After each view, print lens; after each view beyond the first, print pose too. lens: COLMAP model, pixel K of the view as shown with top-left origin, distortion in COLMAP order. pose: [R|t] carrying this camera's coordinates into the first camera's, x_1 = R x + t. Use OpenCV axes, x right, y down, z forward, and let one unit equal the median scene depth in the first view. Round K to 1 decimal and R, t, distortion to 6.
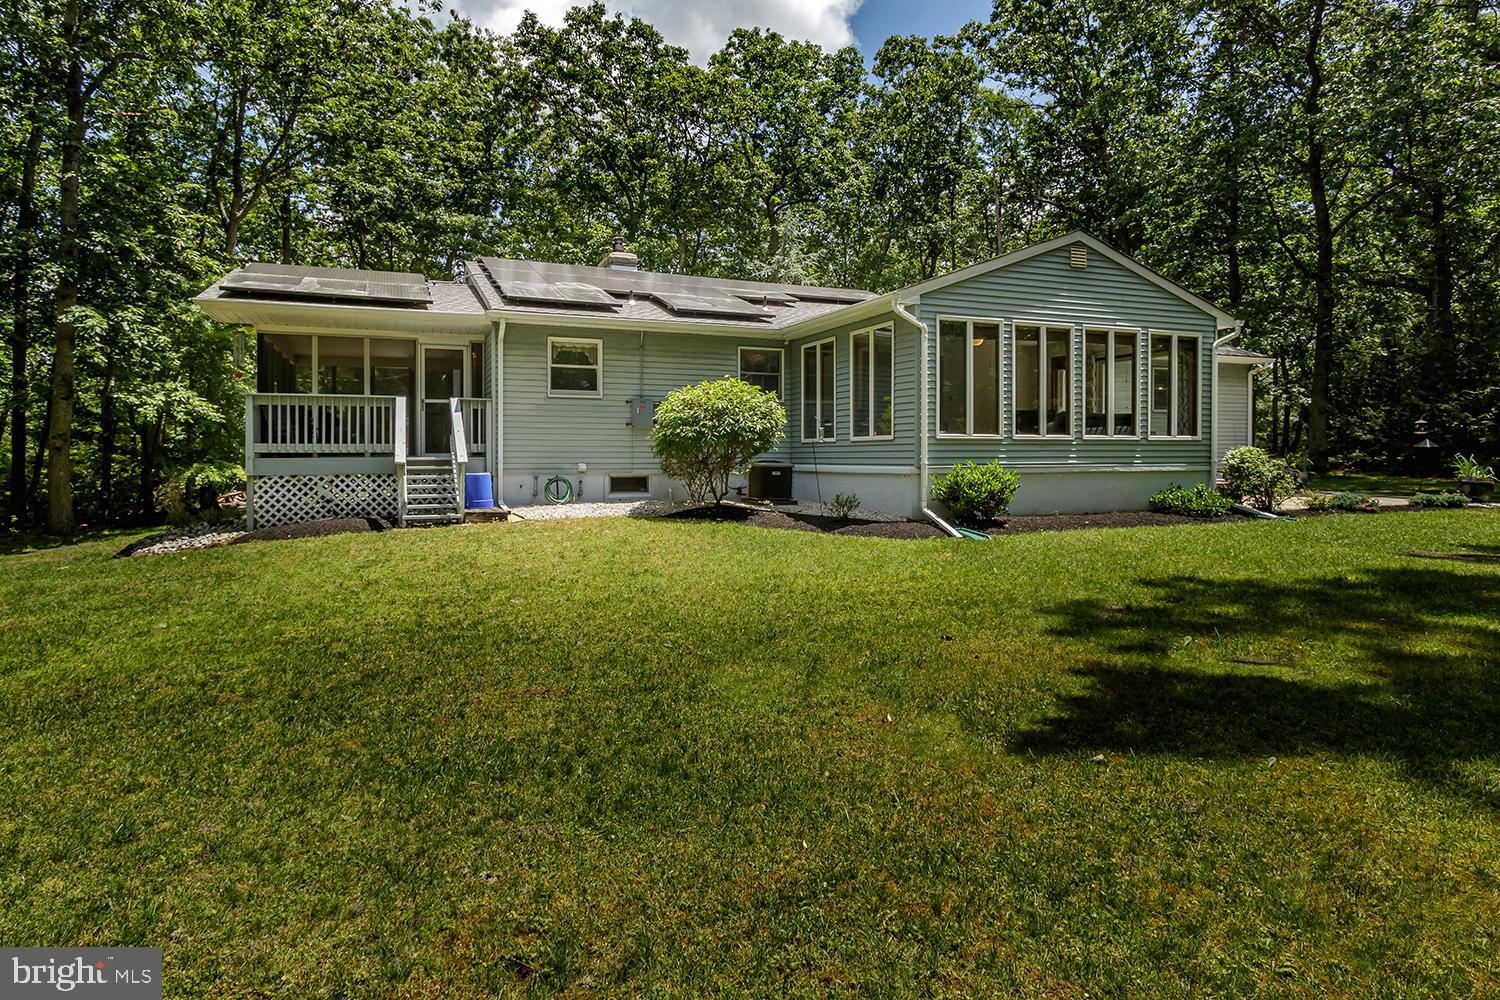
lens RADIAL K [[789.8, 0, 748.2], [0, 789.8, 452.5], [0, 0, 1]] dist [0.001551, 0.000071]
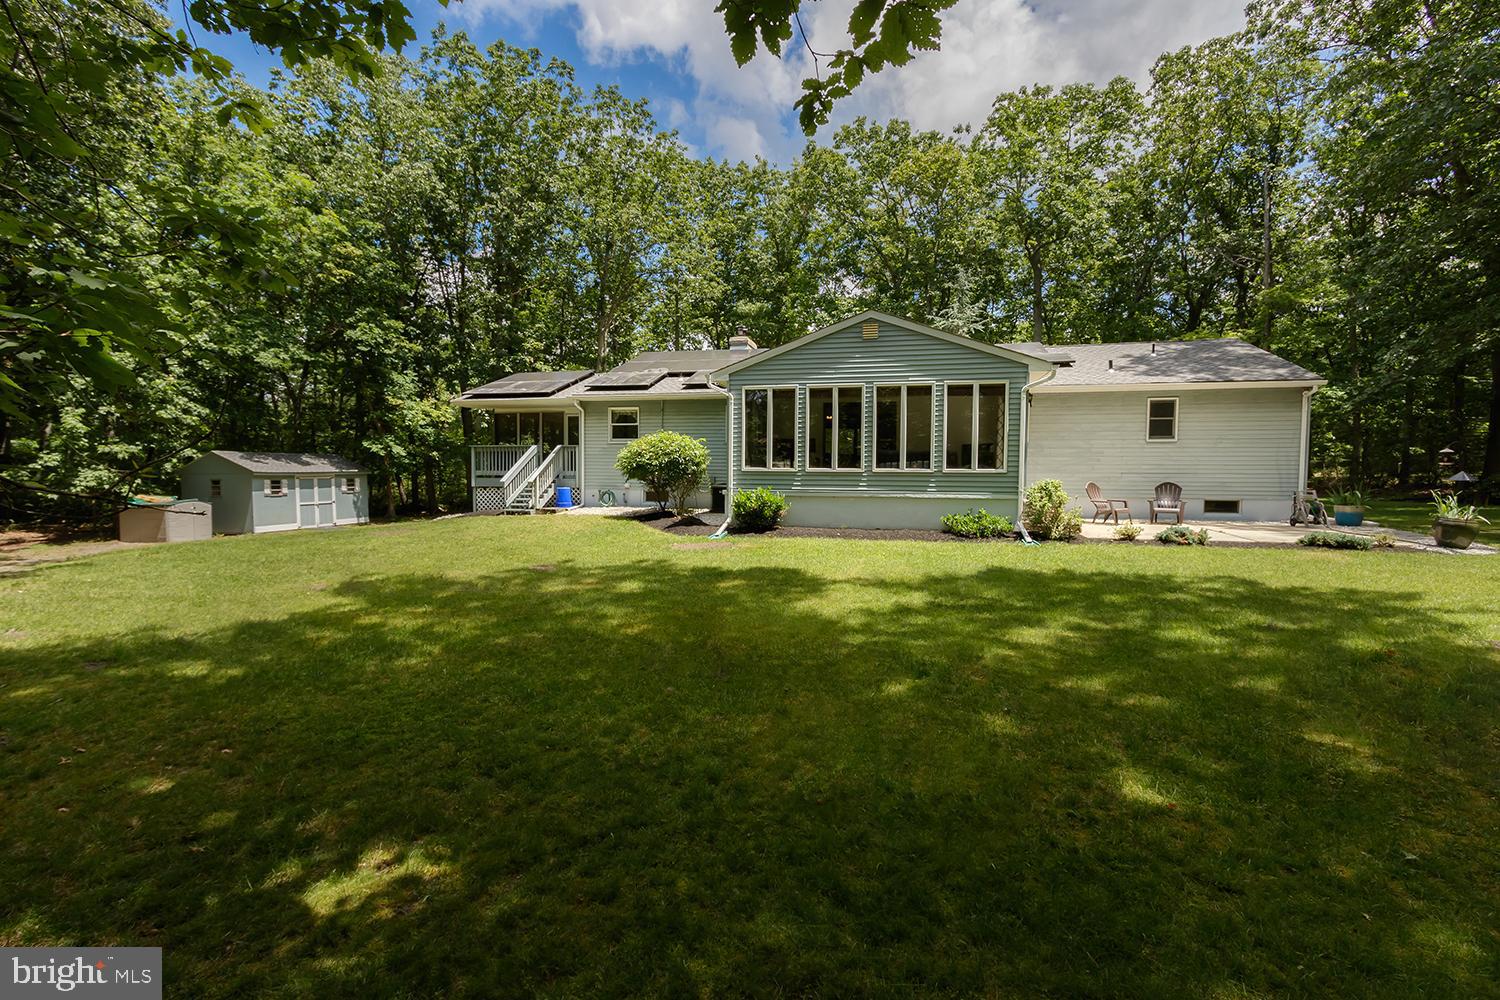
lens RADIAL K [[676.4, 0, 750.0], [0, 676.4, 500.0], [0, 0, 1]] dist [0.004590, 0.000521]
pose [[0.828558, 0.032627, -0.558952, 0.885876], [-0.008203, 0.998901, 0.046148, -0.020132], [0.559844, -0.033651, 0.827915, -0.035574]]
